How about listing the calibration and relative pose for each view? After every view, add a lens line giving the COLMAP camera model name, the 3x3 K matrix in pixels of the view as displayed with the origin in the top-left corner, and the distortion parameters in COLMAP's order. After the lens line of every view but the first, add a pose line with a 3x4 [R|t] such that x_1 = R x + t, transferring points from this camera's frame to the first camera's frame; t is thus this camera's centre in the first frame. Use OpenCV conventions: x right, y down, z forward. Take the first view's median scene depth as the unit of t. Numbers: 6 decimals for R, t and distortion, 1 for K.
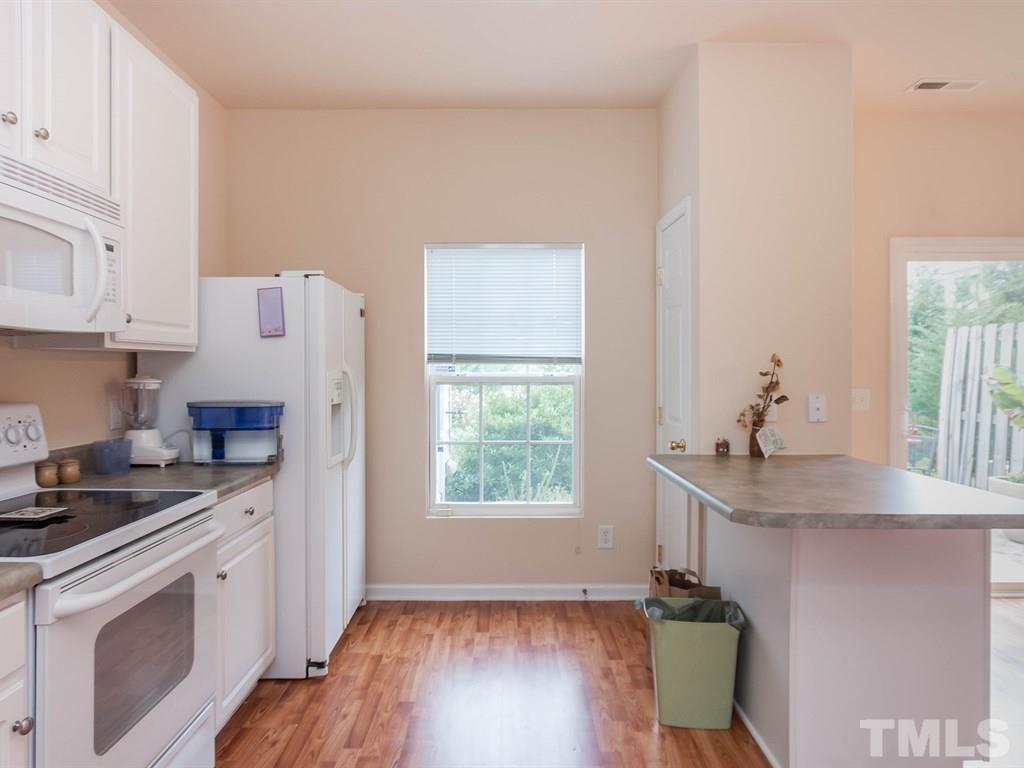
lens RADIAL K [[650.3, 0, 504.7], [0, 650.3, 377.3], [0, 0, 1]] dist [-0.030487, 0.022563]
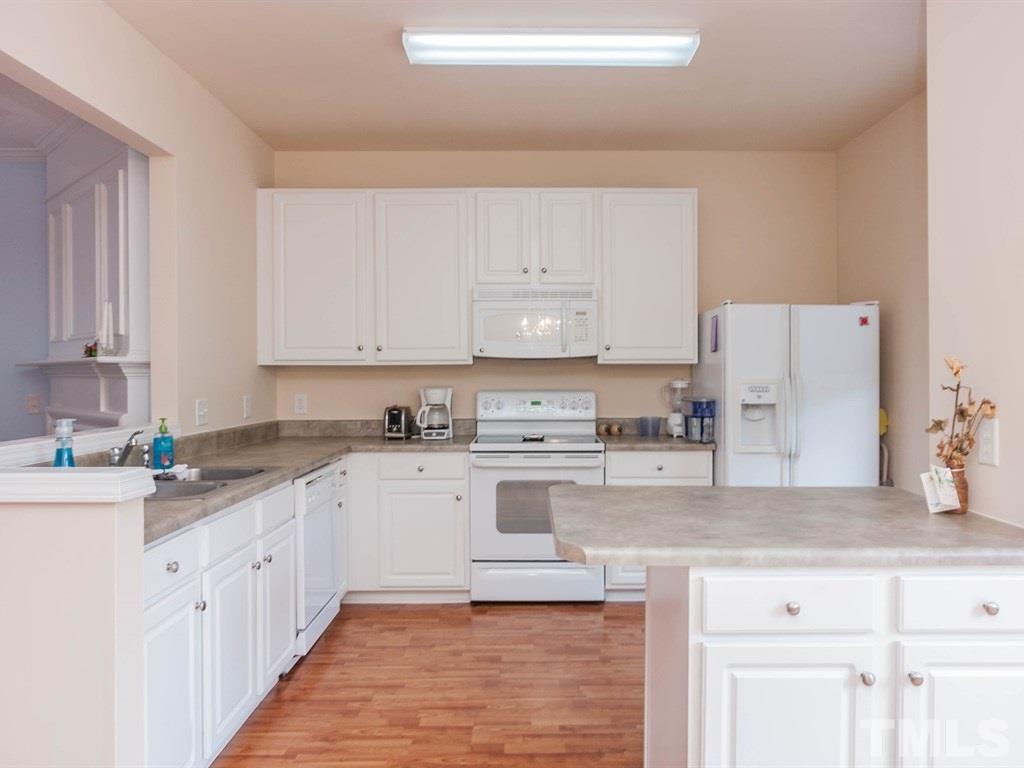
lens RADIAL K [[721.7, 0, 535.2], [0, 721.7, 380.9], [0, 0, 1]] dist [-0.024890, 0.003485]
pose [[0.026123, 0.013588, -0.999566, 1.113728], [-0.014266, 0.999811, 0.013219, -0.015019], [0.999557, 0.013914, 0.026312, 0.554891]]
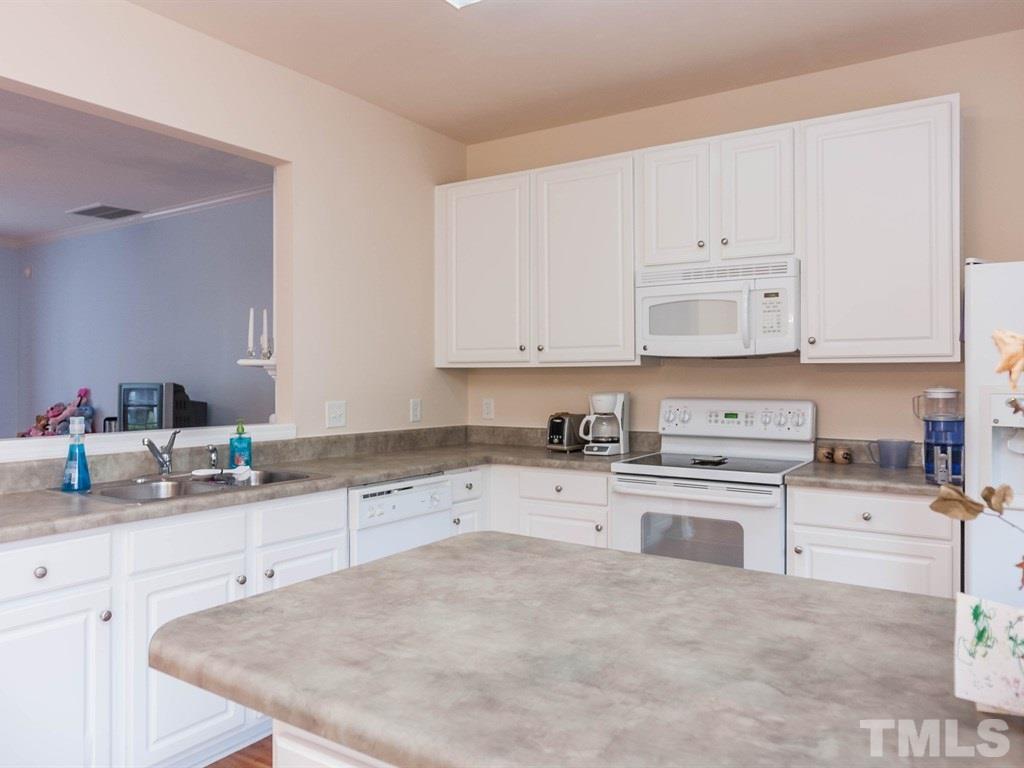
lens RADIAL K [[744.8, 0, 520.9], [0, 744.8, 381.1], [0, 0, 1]] dist [-0.013689, -0.008017]
pose [[-0.532482, 0.006379, -0.846417, 0.770190], [-0.012170, 0.999811, 0.015191, -0.018088], [0.846354, 0.018390, -0.532304, 0.982250]]
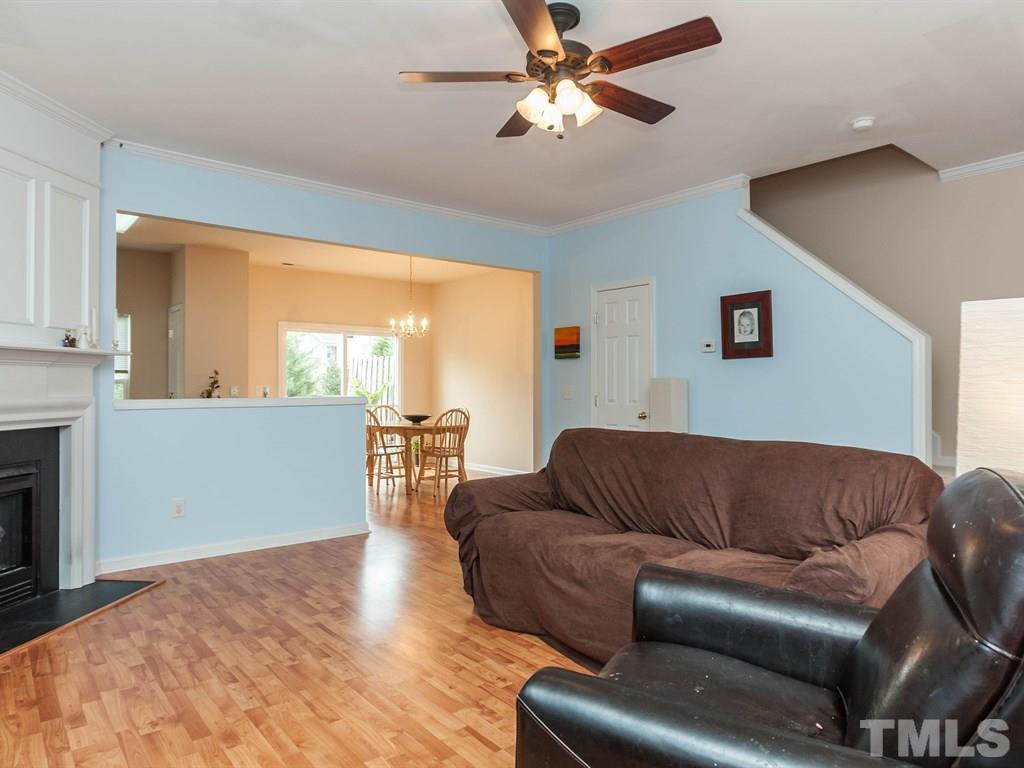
lens RADIAL K [[650.3, 0, 509.6], [0, 650.3, 378.5], [0, 0, 1]] dist [-0.030487, 0.022563]
pose [[0.770126, 0.010334, 0.637808, -0.333480], [0.006964, 0.999673, -0.024606, 0.071543], [-0.637854, 0.023391, 0.769802, -1.769006]]
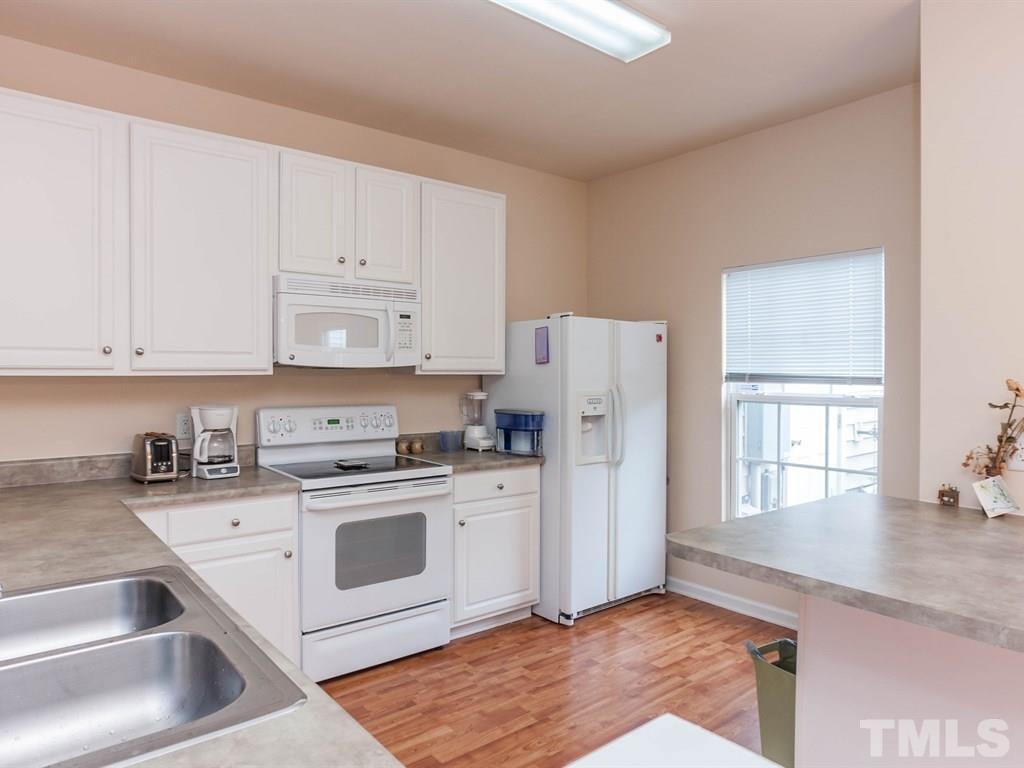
lens RADIAL K [[650.3, 0, 508.6], [0, 650.3, 380.8], [0, 0, 1]] dist [-0.030487, 0.022563]
pose [[0.629783, 0.012082, -0.776677, 0.627697], [-0.015487, 0.999876, 0.002996, -0.027985], [0.776617, 0.010141, 0.629892, 0.084432]]
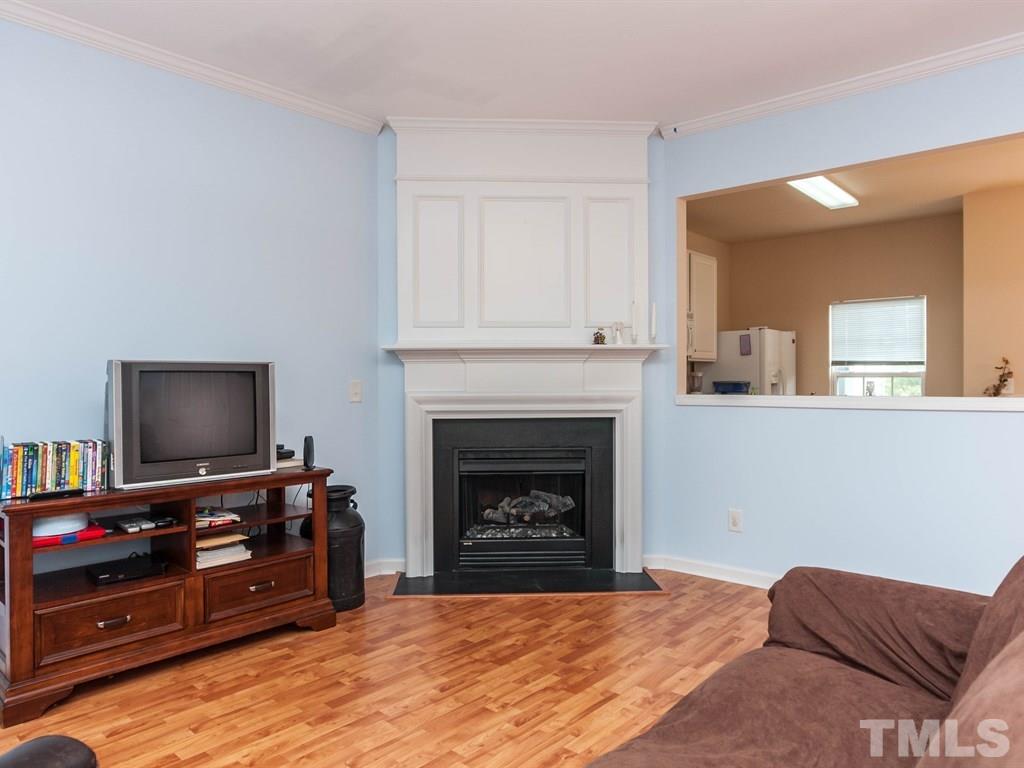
lens RADIAL K [[682.4, 0, 510.2], [0, 682.4, 384.4], [0, 0, 1]] dist [-0.021935, 0.002035]
pose [[0.749047, 0.004226, -0.662503, 0.642775], [-0.009303, 0.999948, -0.004140, 0.064777], [0.662451, 0.009264, 0.749048, -1.433947]]
